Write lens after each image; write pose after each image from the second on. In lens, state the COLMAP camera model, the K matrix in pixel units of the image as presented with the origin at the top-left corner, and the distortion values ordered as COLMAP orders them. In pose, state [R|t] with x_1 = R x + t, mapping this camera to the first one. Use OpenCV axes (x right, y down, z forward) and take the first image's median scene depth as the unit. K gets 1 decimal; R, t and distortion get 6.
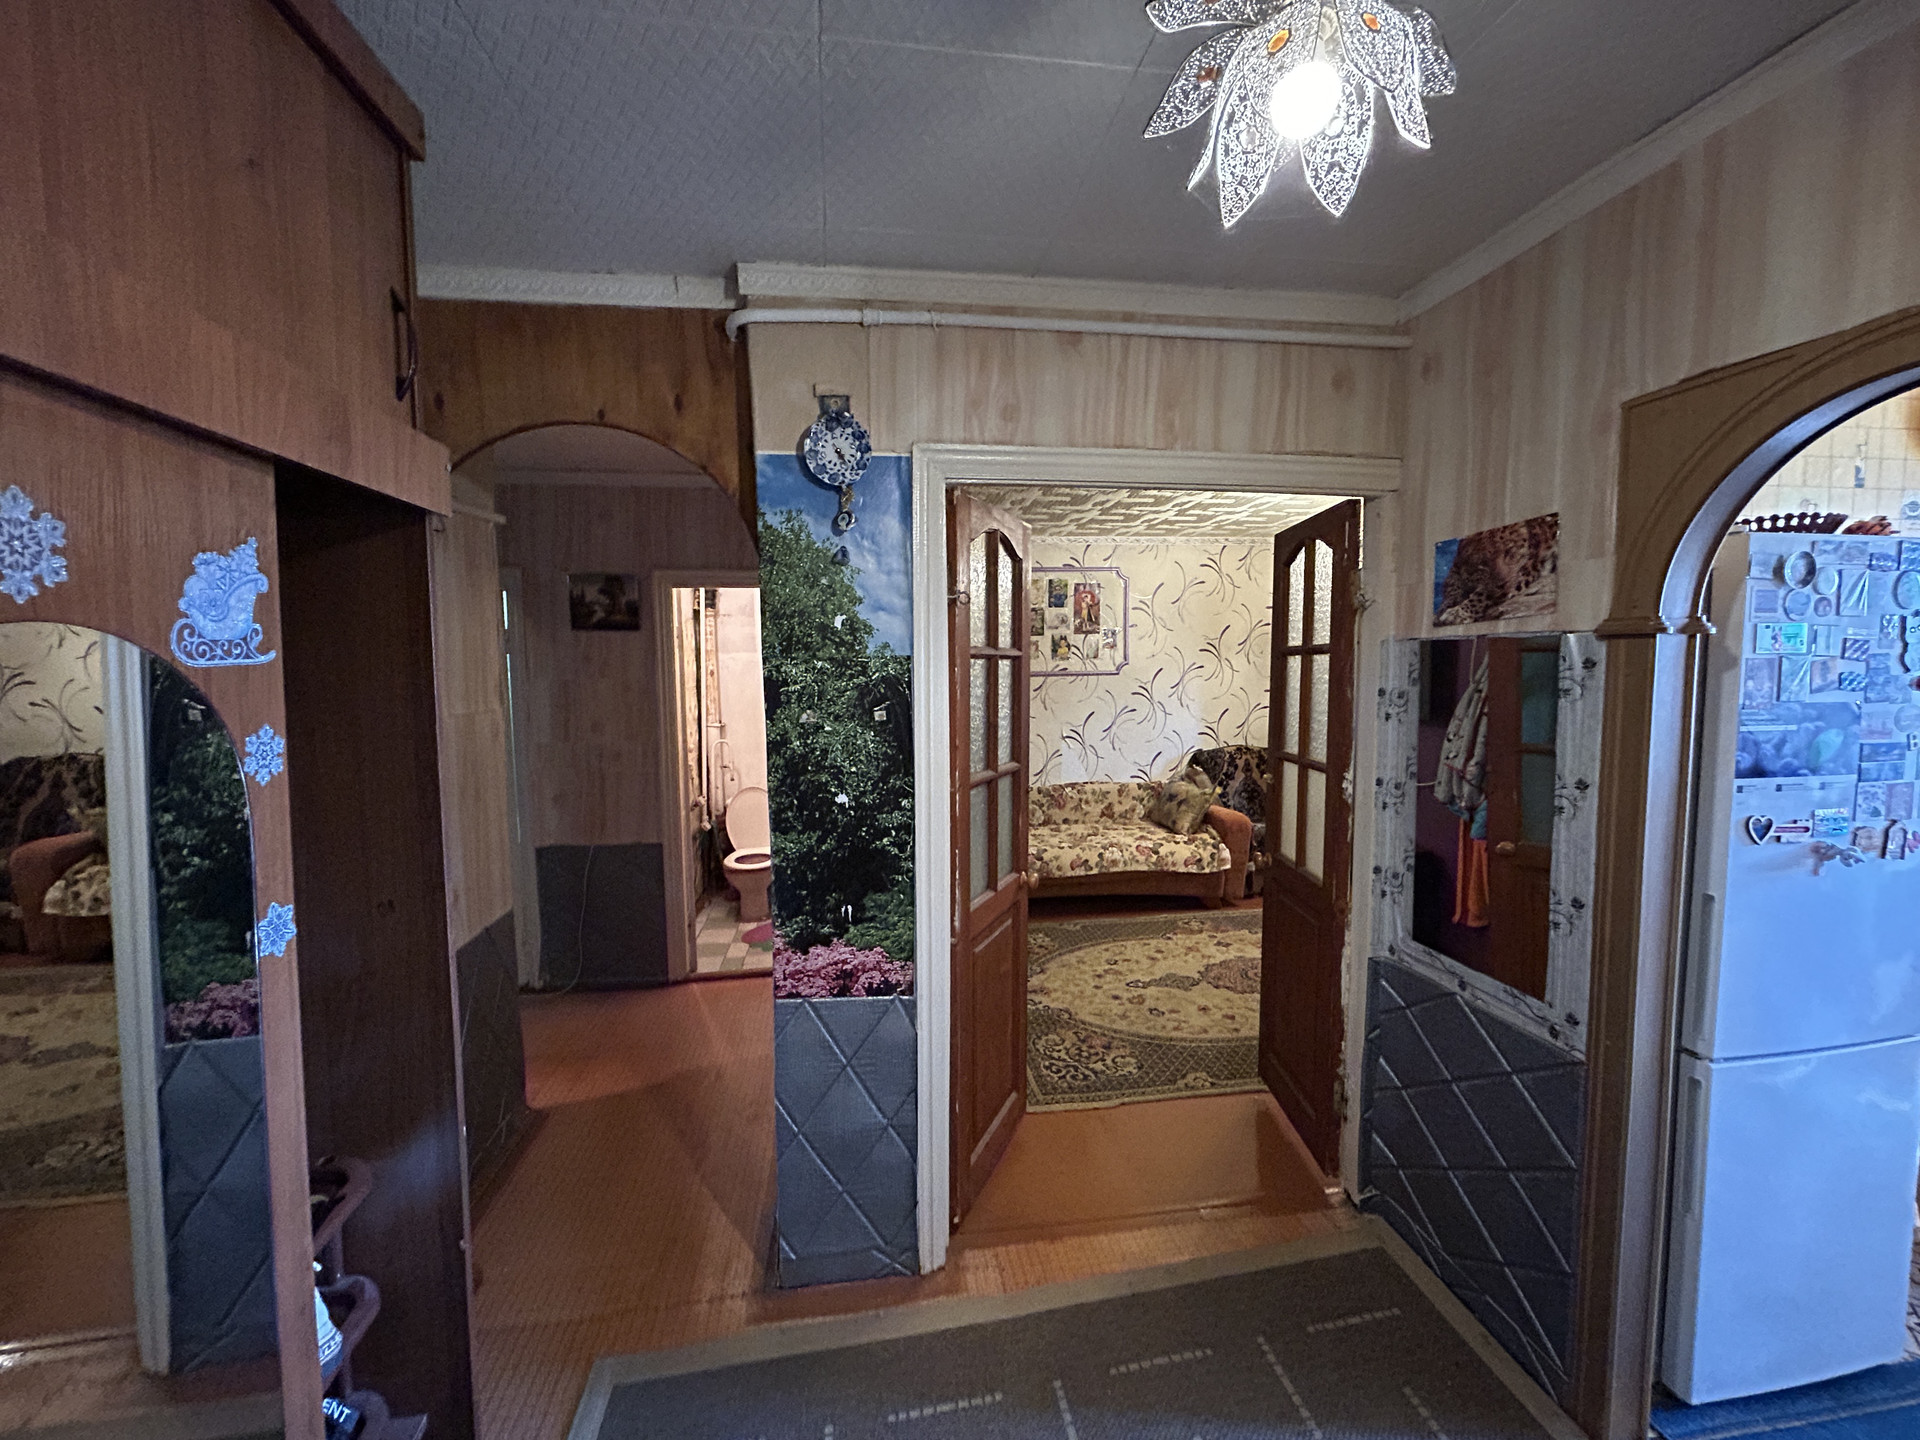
lens RADIAL K [[768.6, 0, 958.8], [0, 768.6, 719.3], [0, 0, 1]] dist [0.000950, -0.000046]
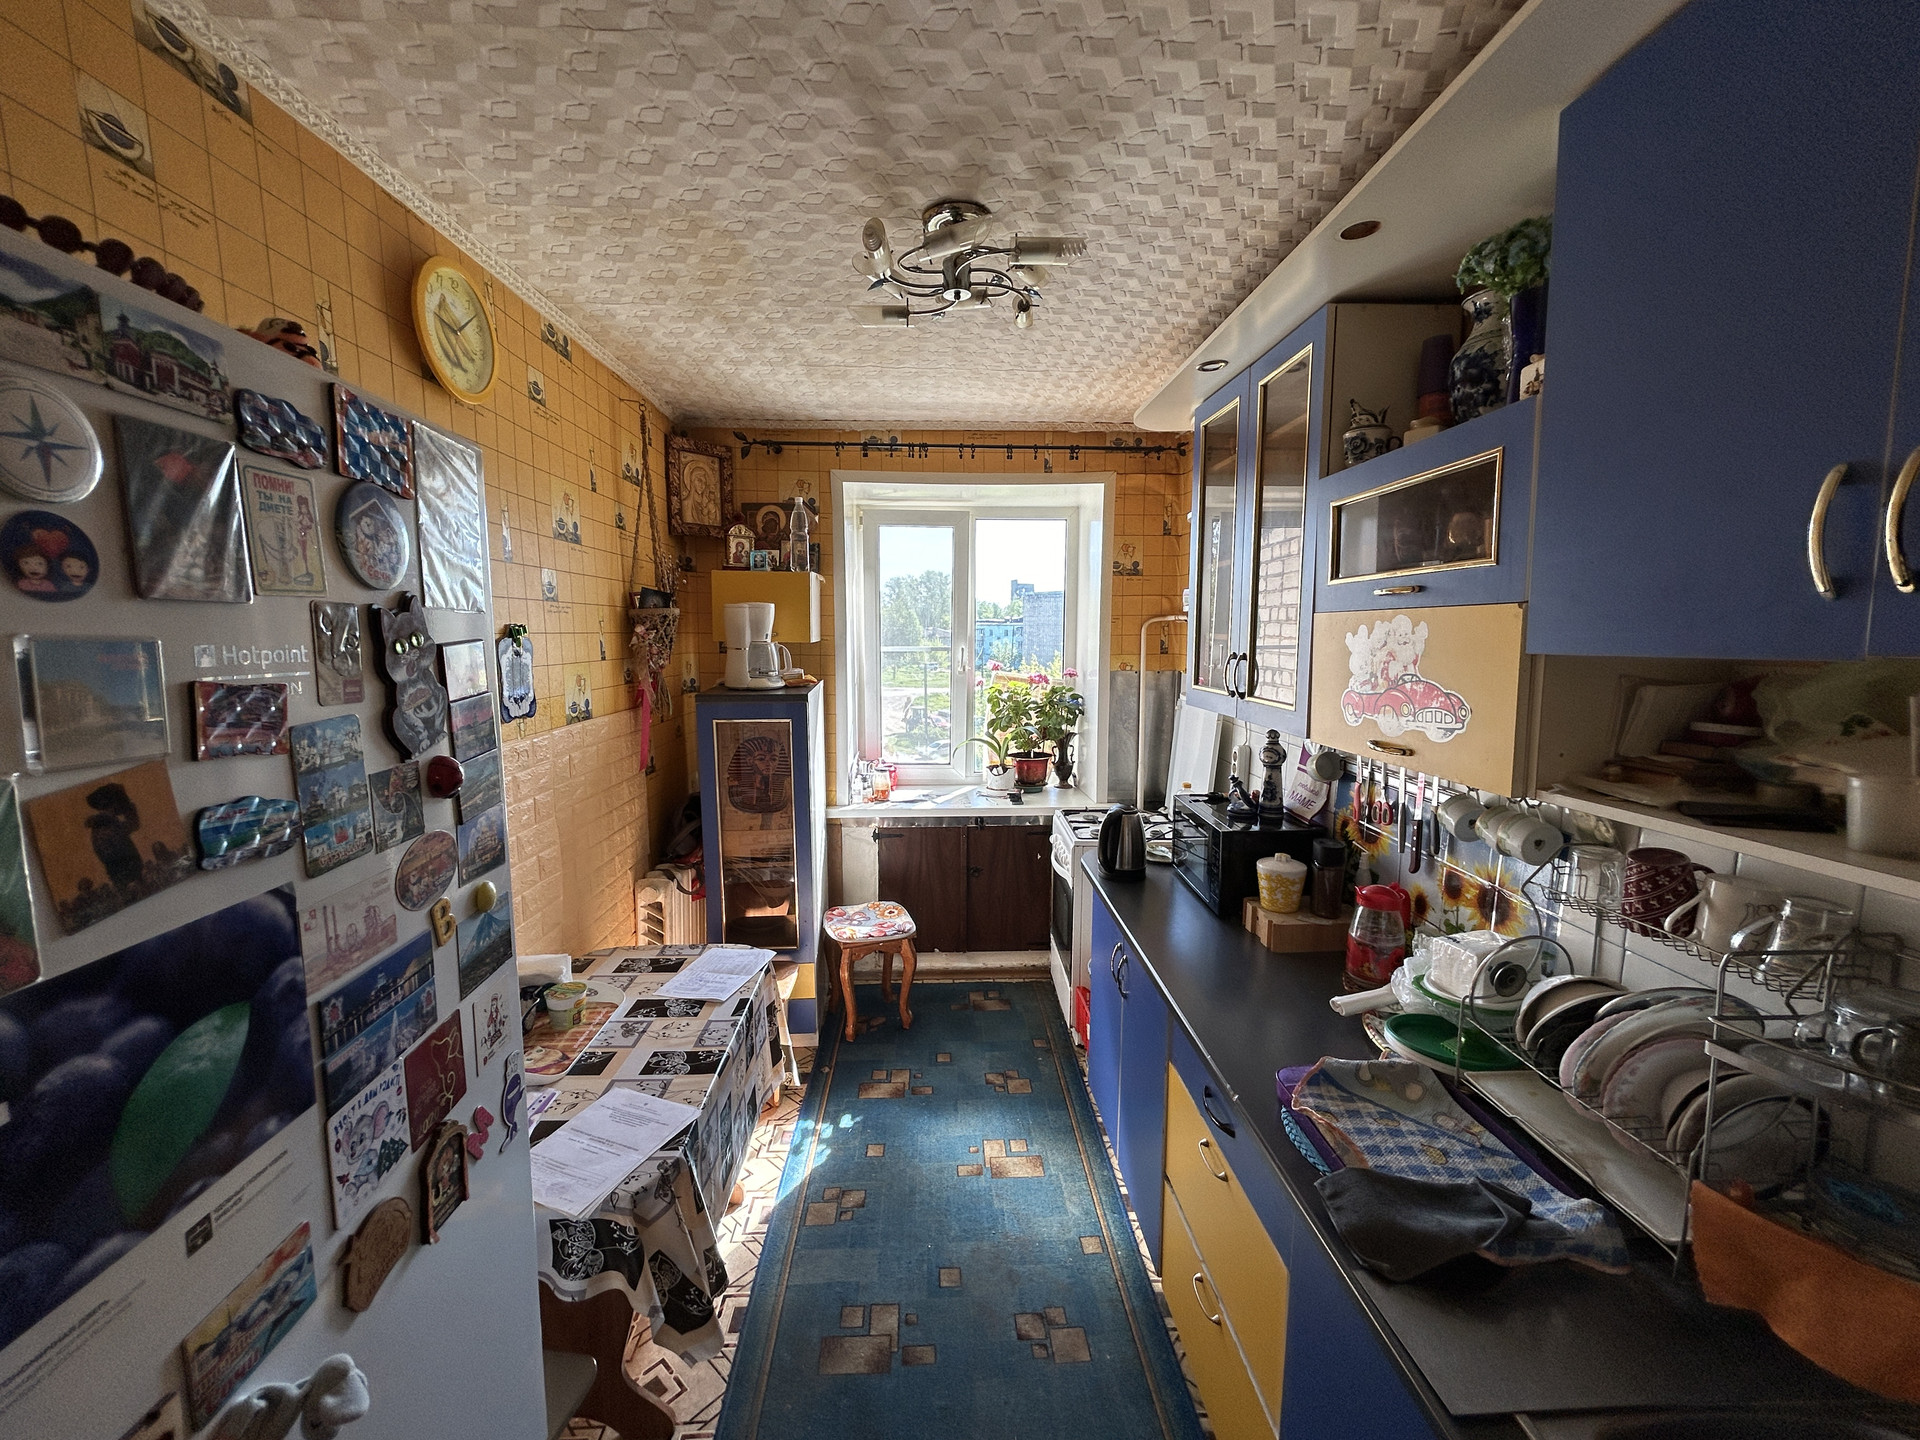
lens RADIAL K [[768.6, 0, 962.8], [0, 768.6, 717.7], [0, 0, 1]] dist [0.000950, -0.000046]
pose [[0.100838, -0.105450, 0.989299, 0.906821], [0.071323, 0.992575, 0.098529, -0.101009], [-0.992343, 0.060625, 0.107610, 0.700140]]
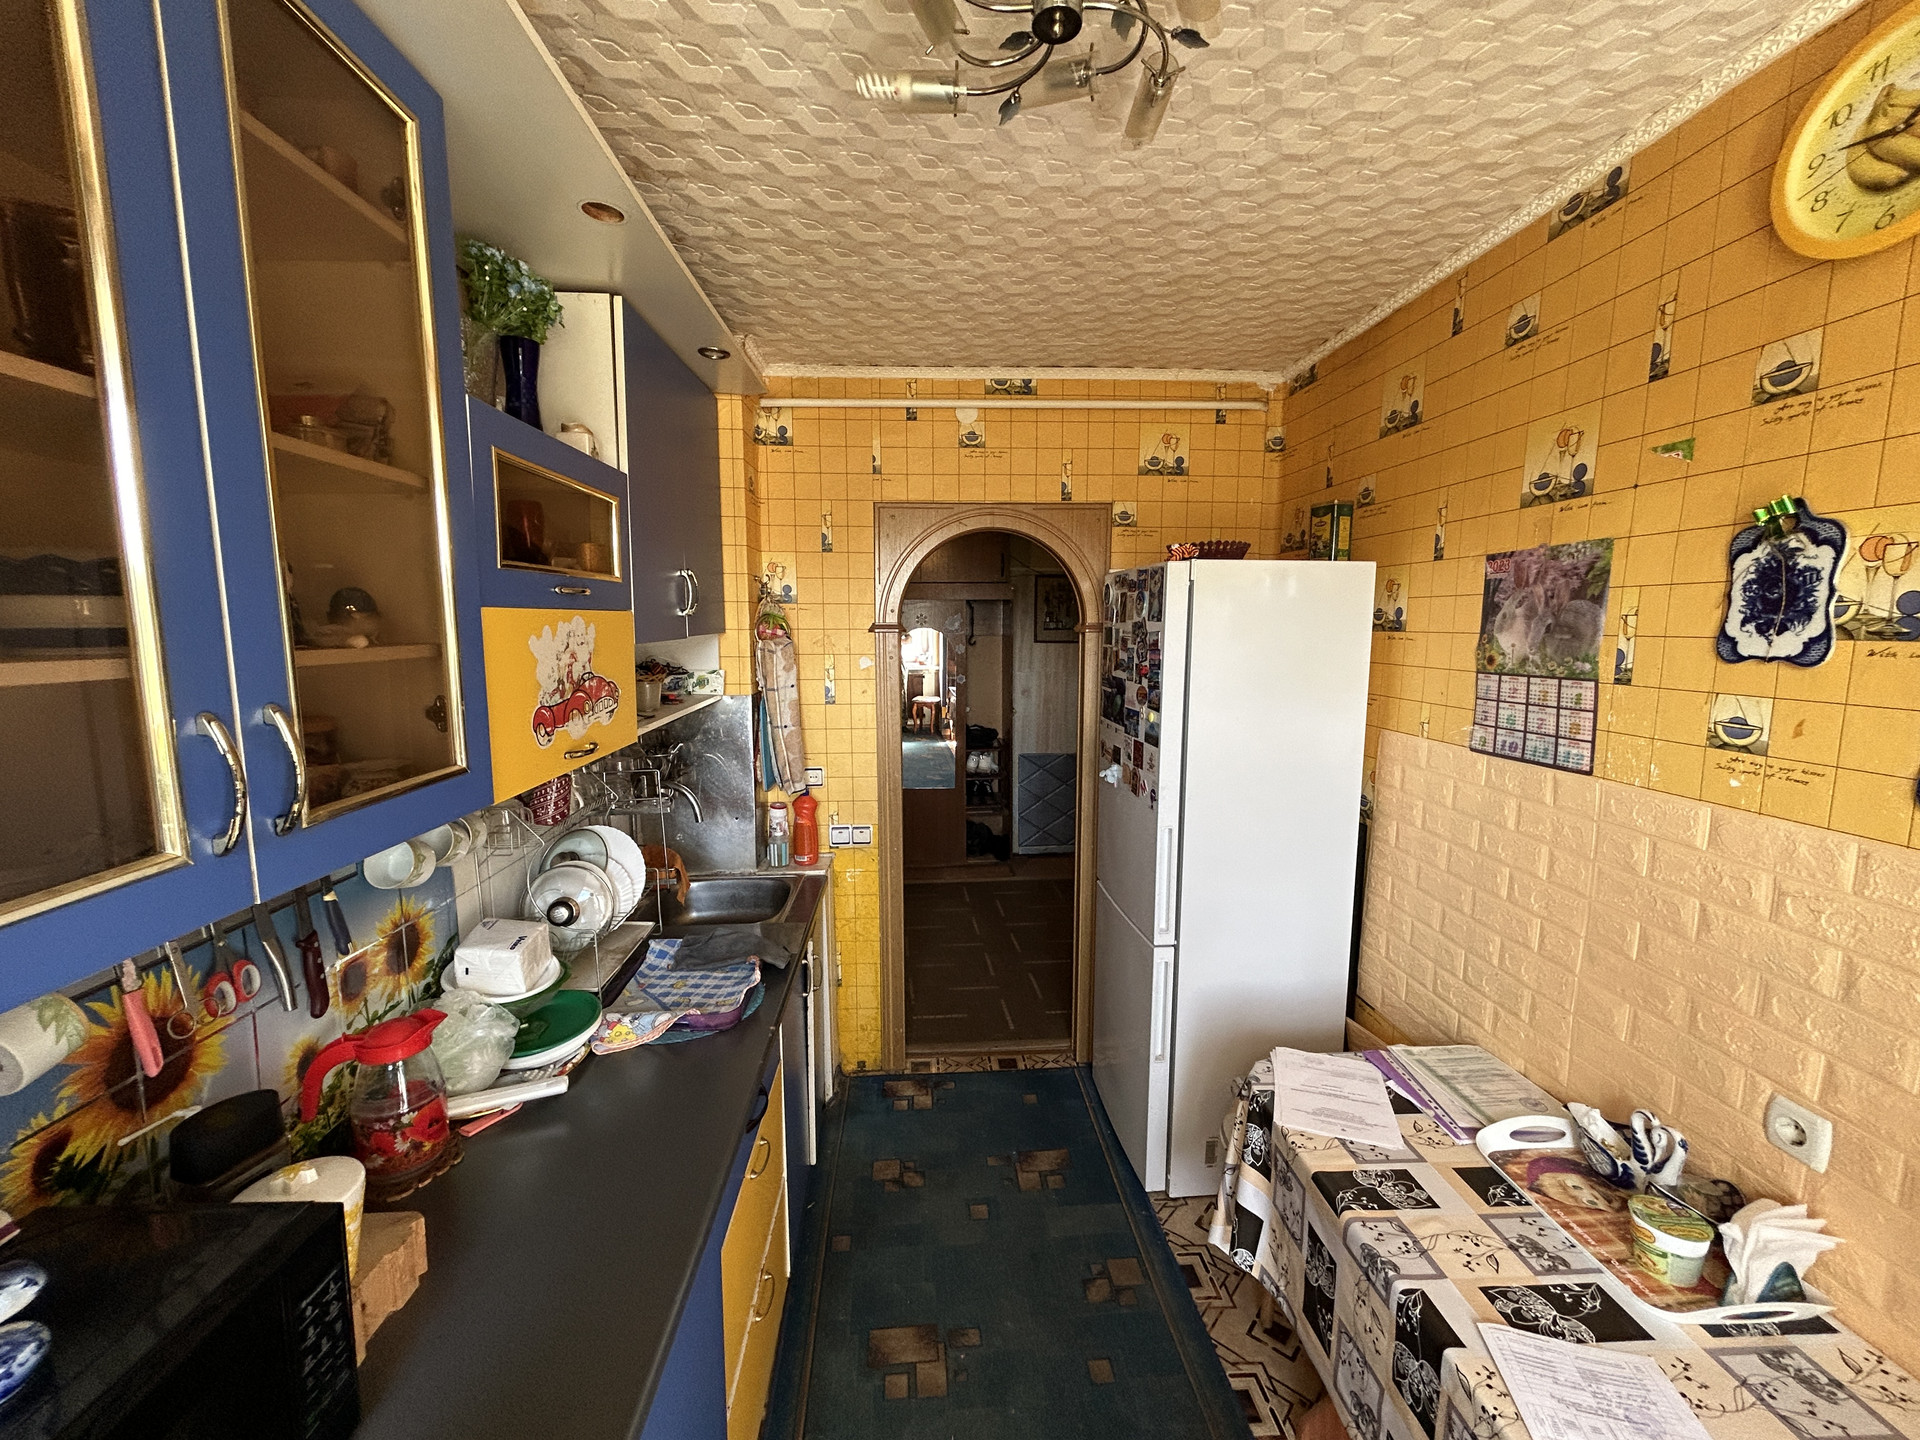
lens RADIAL K [[768.6, 0, 954.4], [0, 768.6, 721.4], [0, 0, 1]] dist [0.000950, -0.000046]
pose [[-0.090741, 0.135792, -0.986573, 2.732792], [-0.072187, 0.987157, 0.142512, -0.133093], [0.993255, 0.084149, -0.079773, 0.803310]]
